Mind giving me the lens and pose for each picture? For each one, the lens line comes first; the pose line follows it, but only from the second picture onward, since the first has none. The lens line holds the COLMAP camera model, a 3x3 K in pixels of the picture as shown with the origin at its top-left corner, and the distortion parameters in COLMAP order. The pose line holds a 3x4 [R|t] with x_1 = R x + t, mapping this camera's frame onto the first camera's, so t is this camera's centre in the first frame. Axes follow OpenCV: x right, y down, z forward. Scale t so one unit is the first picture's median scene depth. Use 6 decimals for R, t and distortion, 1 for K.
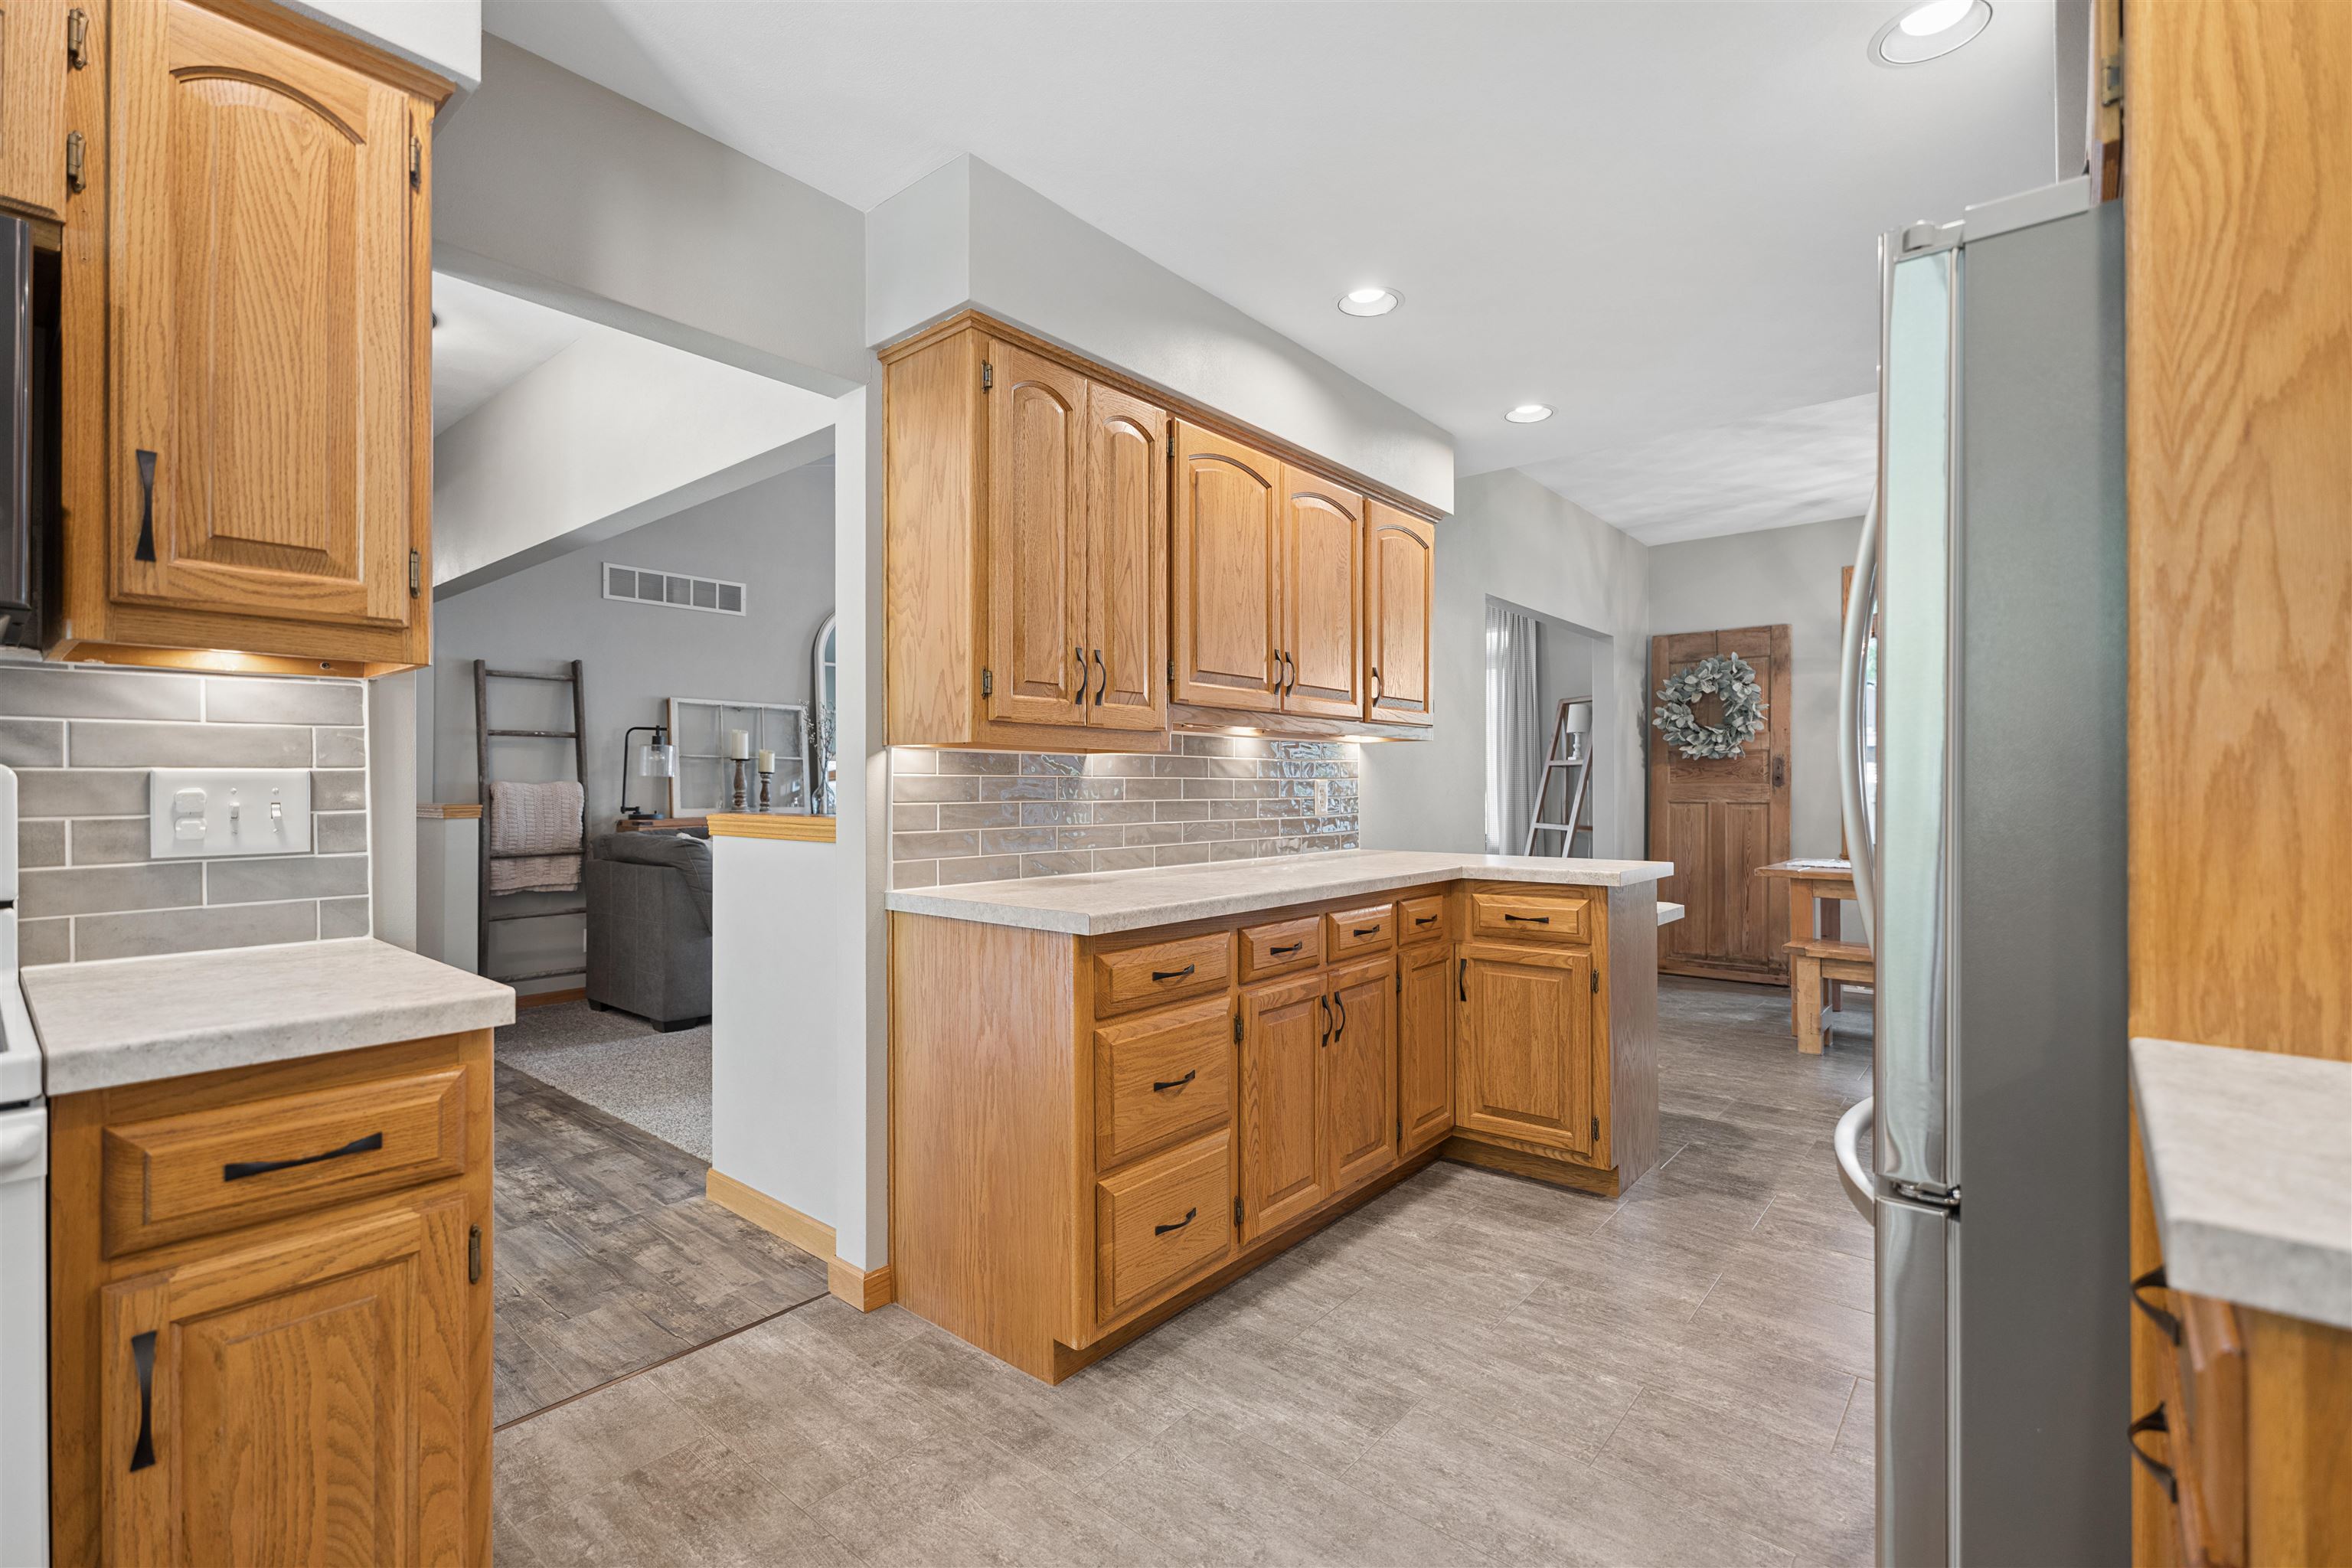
lens RADIAL K [[1052.3, 0, 1171.3], [0, 1052.3, 784.9], [0, 0, 1]] dist [0.000881, -0.000645]
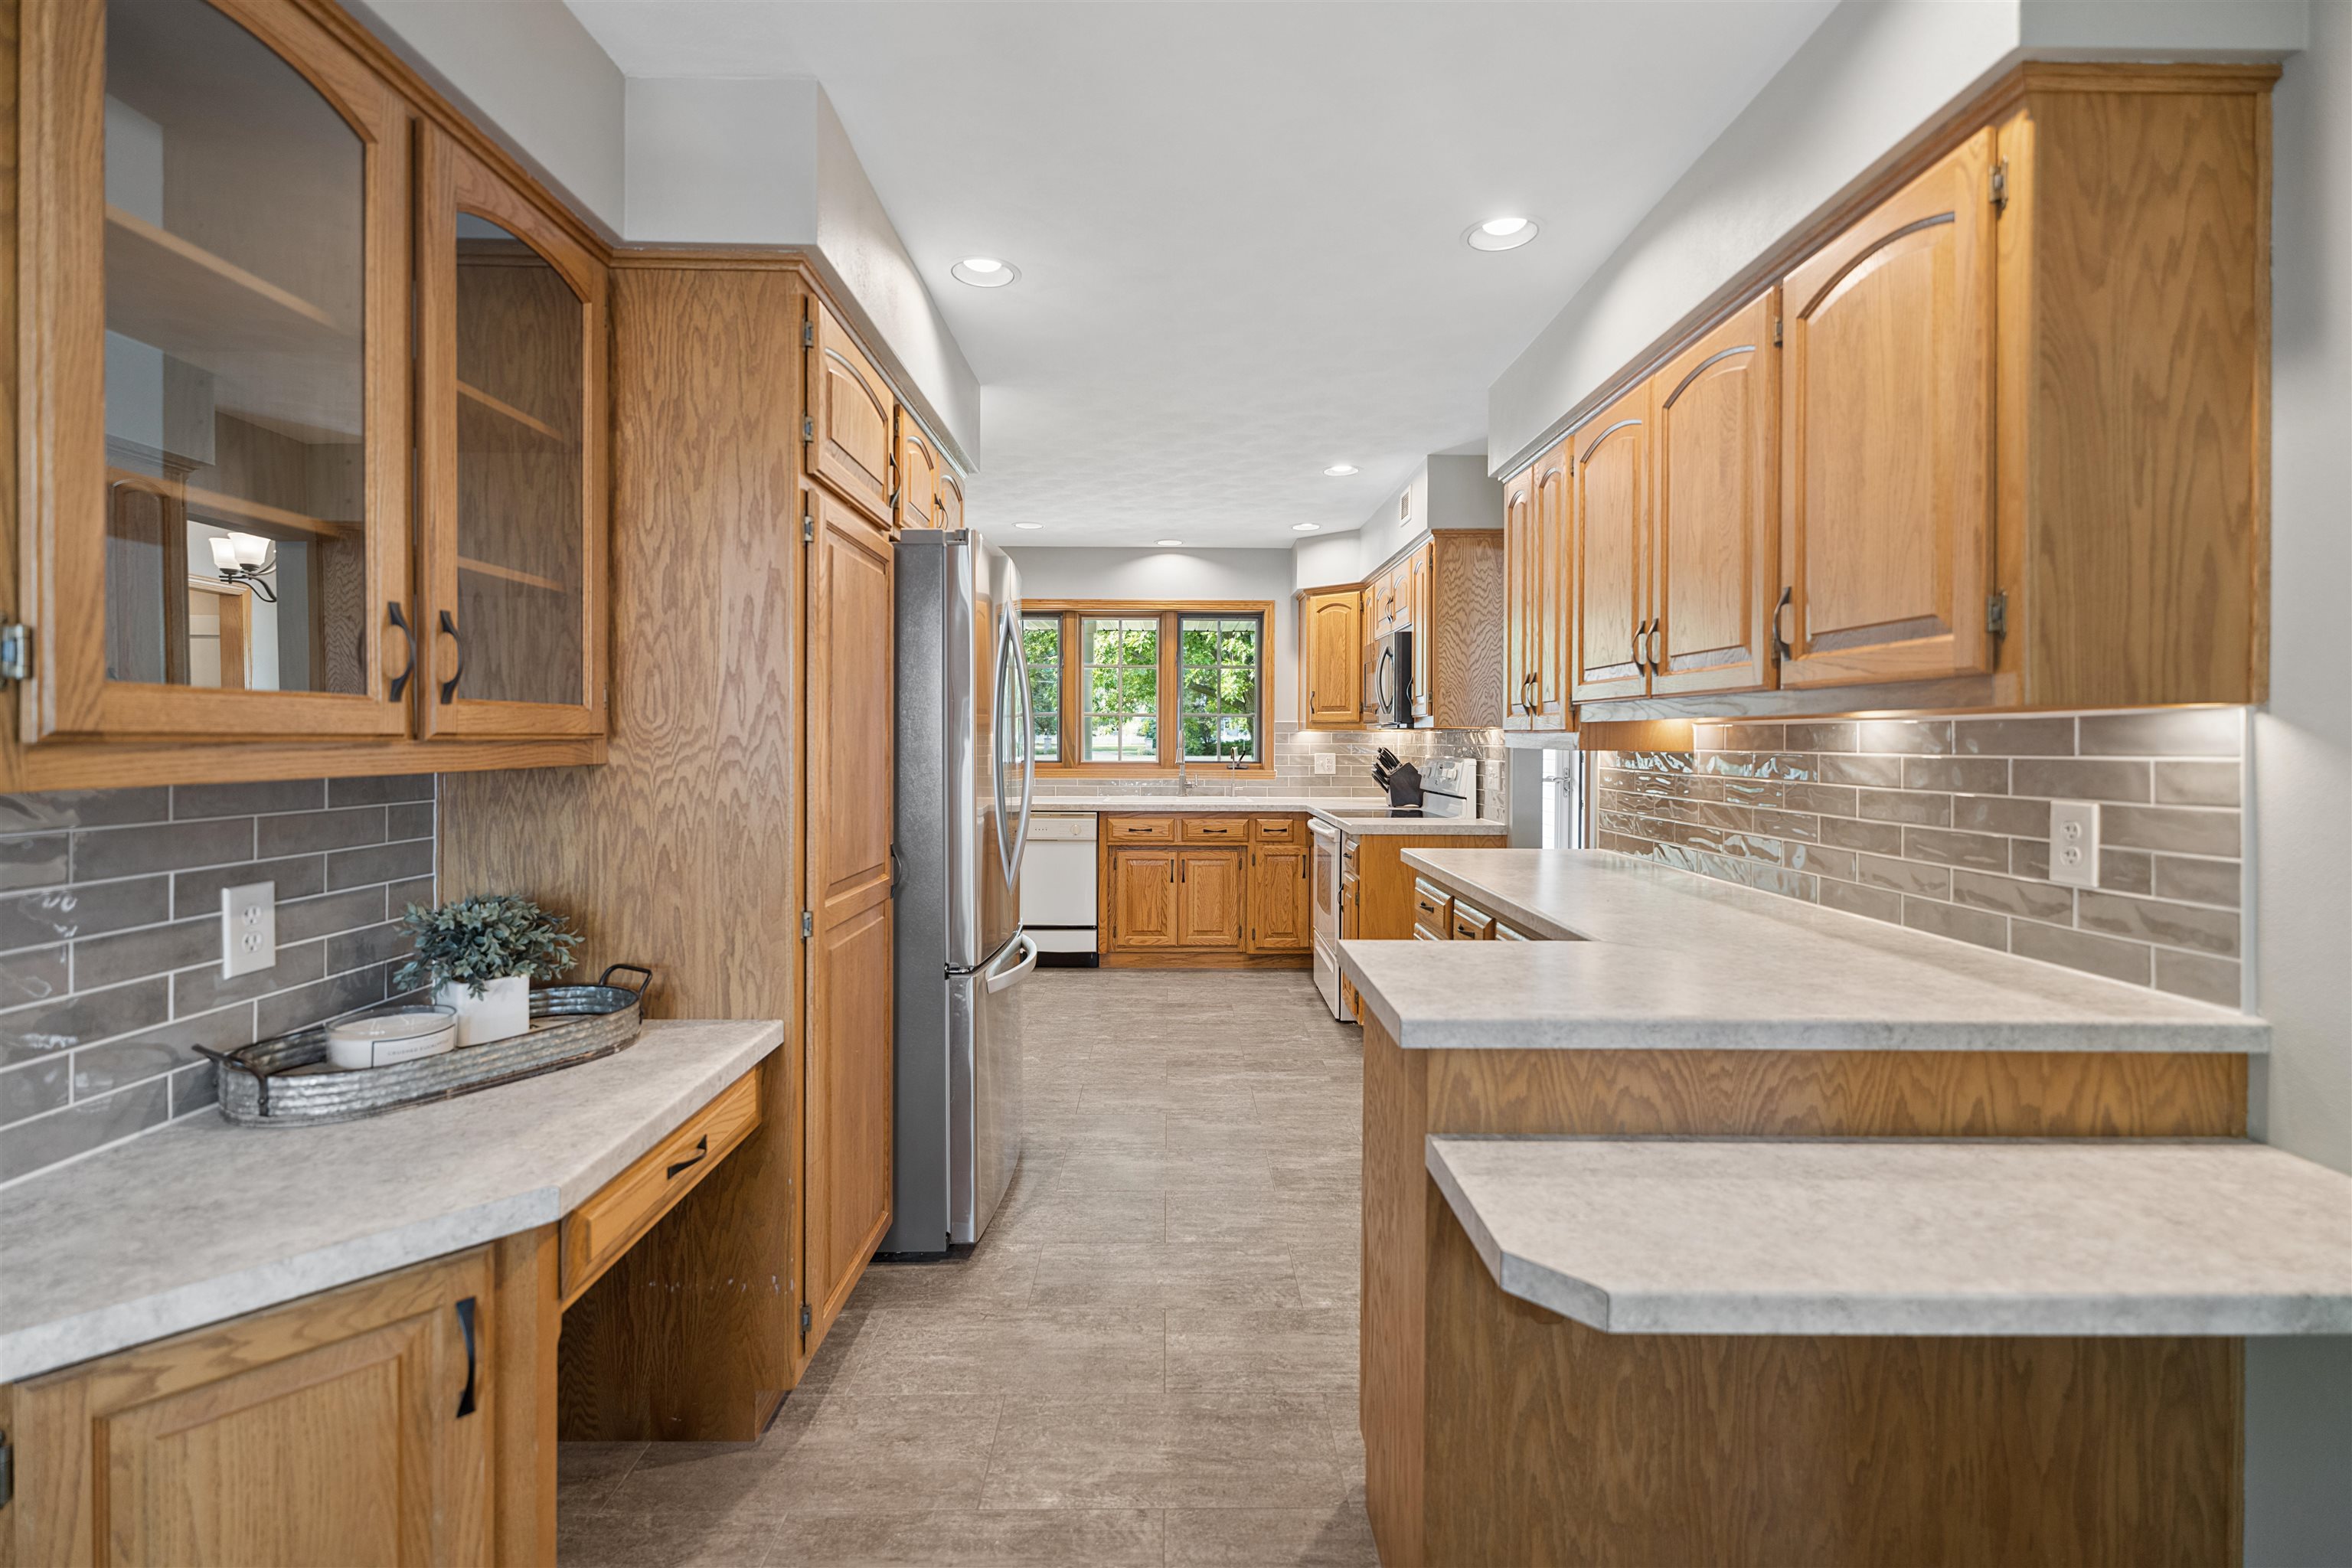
lens RADIAL K [[1052.3, 0, 1178.0], [0, 1052.3, 762.2], [0, 0, 1]] dist [0.000881, -0.000645]
pose [[-0.757544, 0.010242, -0.652704, 1.177622], [-0.002686, 0.999820, 0.018806, -0.048100], [0.652778, 0.016000, -0.757380, 1.823516]]
